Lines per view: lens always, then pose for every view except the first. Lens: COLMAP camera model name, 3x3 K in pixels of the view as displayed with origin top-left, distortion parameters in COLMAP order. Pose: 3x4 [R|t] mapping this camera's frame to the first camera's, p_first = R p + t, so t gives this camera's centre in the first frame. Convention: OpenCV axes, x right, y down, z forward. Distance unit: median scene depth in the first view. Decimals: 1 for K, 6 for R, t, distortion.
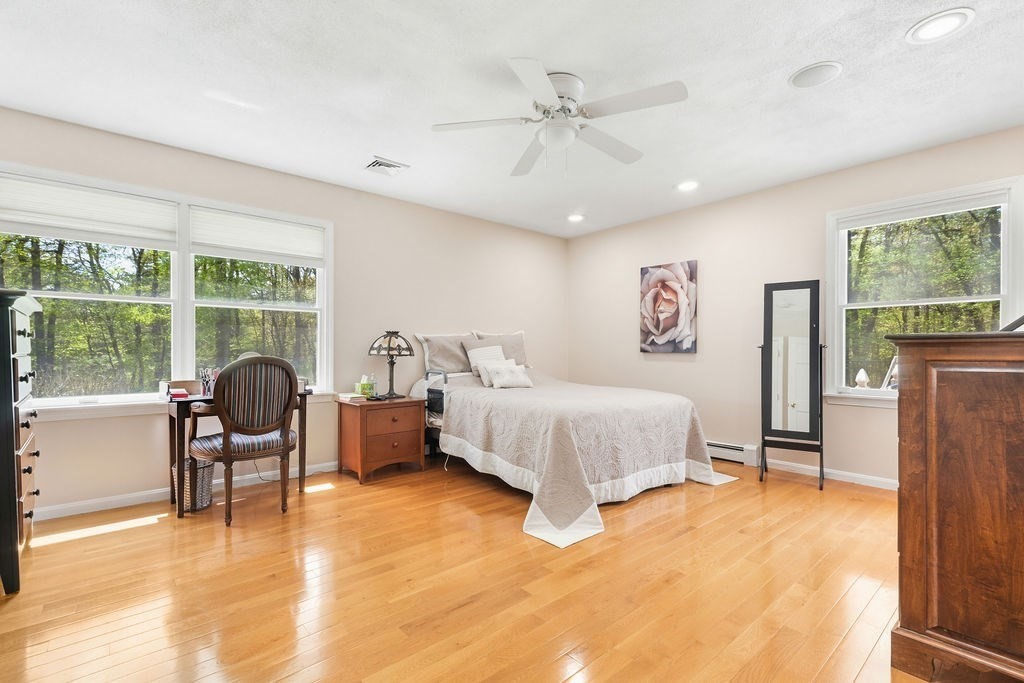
lens RADIAL K [[463.4, 0, 513.0], [0, 463.4, 344.2], [0, 0, 1]] dist [0.012637, -0.006535]
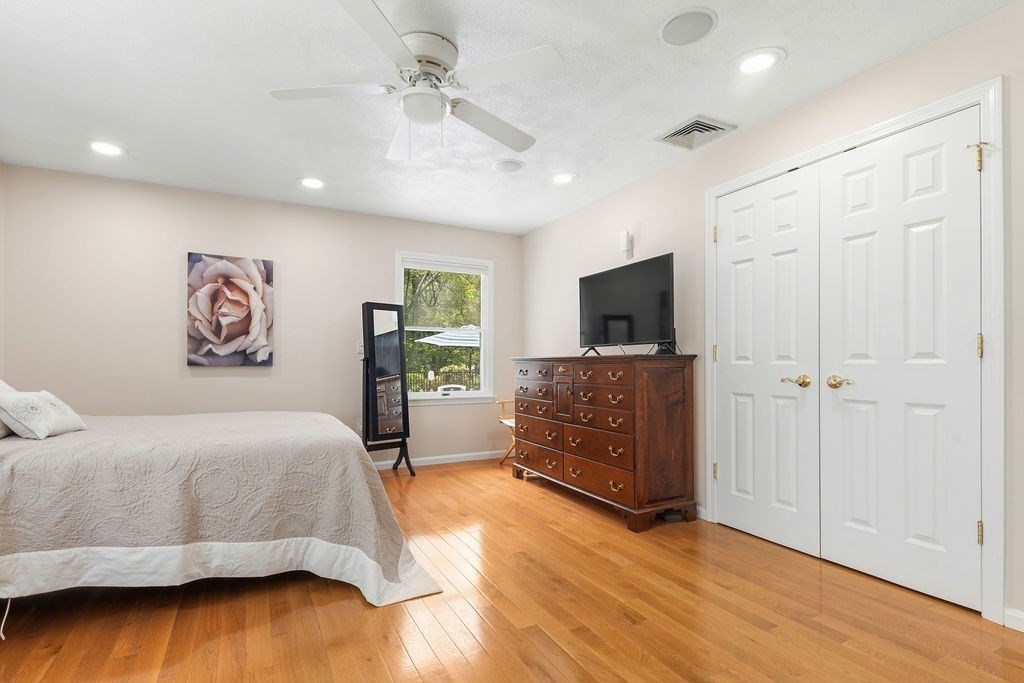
lens RADIAL K [[463.4, 0, 522.5], [0, 463.4, 359.1], [0, 0, 1]] dist [0.012637, -0.006535]
pose [[0.227038, 0.008541, 0.973848, -0.354723], [-0.014283, 0.999883, -0.005439, 0.003649], [-0.973781, -0.012674, 0.227134, 0.328845]]
